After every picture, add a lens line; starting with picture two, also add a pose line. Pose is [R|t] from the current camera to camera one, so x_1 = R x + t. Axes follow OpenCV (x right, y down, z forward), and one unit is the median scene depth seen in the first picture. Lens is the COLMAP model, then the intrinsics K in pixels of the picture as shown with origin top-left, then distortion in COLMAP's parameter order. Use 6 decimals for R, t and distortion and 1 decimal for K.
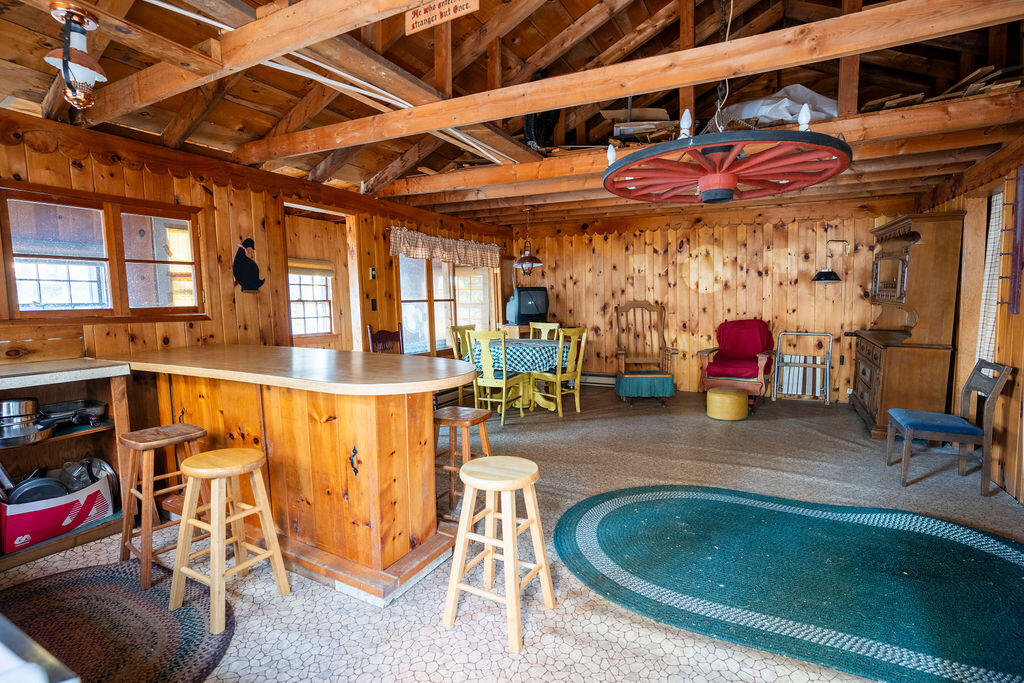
lens RADIAL K [[507.0, 0, 512.0], [0, 507.0, 341.5], [0, 0, 1]] dist [-0.066859, 0.035133]
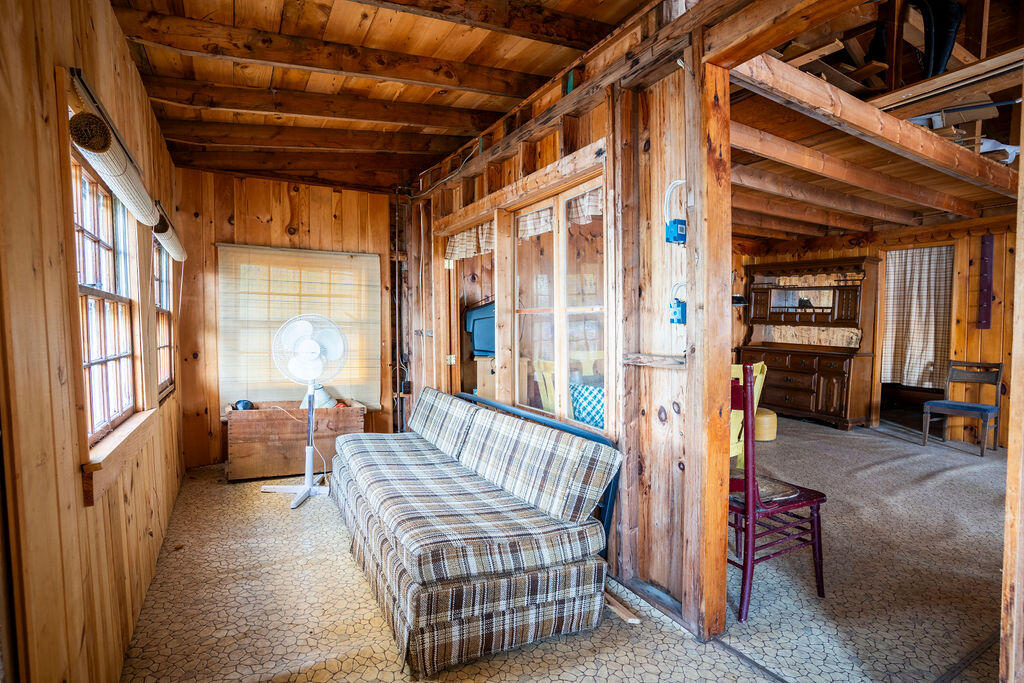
lens RADIAL K [[507.0, 0, 512.0], [0, 507.0, 341.5], [0, 0, 1]] dist [-0.066859, 0.035133]
pose [[0.533385, -0.016279, 0.845716, -0.559421], [0.066745, 0.997507, -0.022894, -0.040362], [-0.843235, 0.068658, 0.533142, 0.742903]]
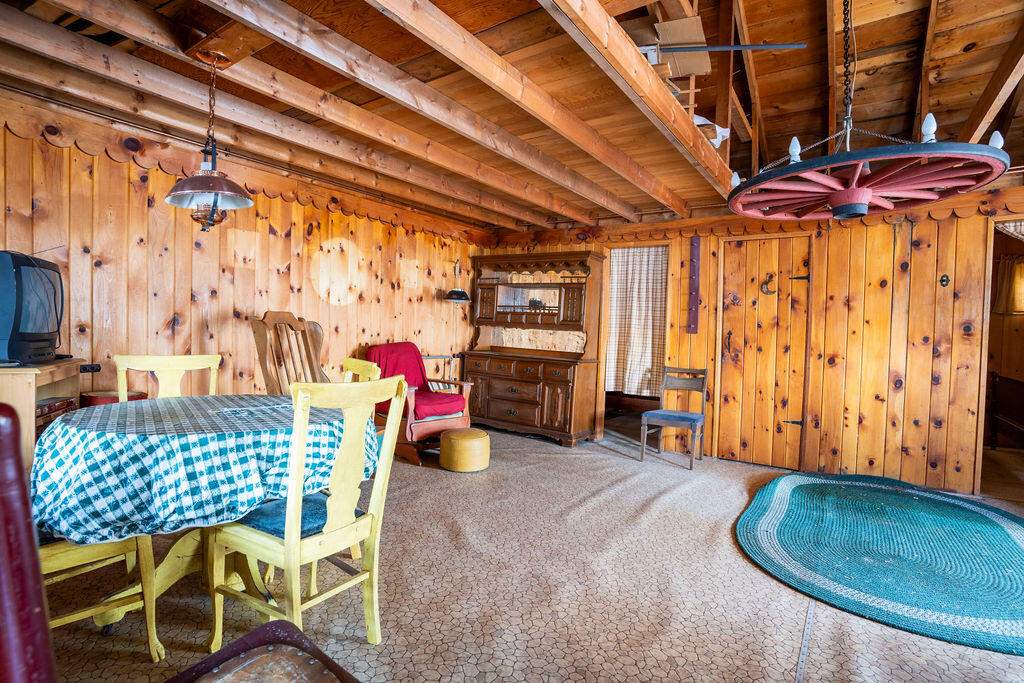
lens RADIAL K [[507.0, 0, 512.0], [0, 507.0, 341.5], [0, 0, 1]] dist [-0.066859, 0.035133]
pose [[0.126655, -0.003361, 0.991941, -0.288122], [0.062179, 0.998055, -0.004557, -0.029566], [-0.989996, 0.062255, 0.126617, 0.700191]]
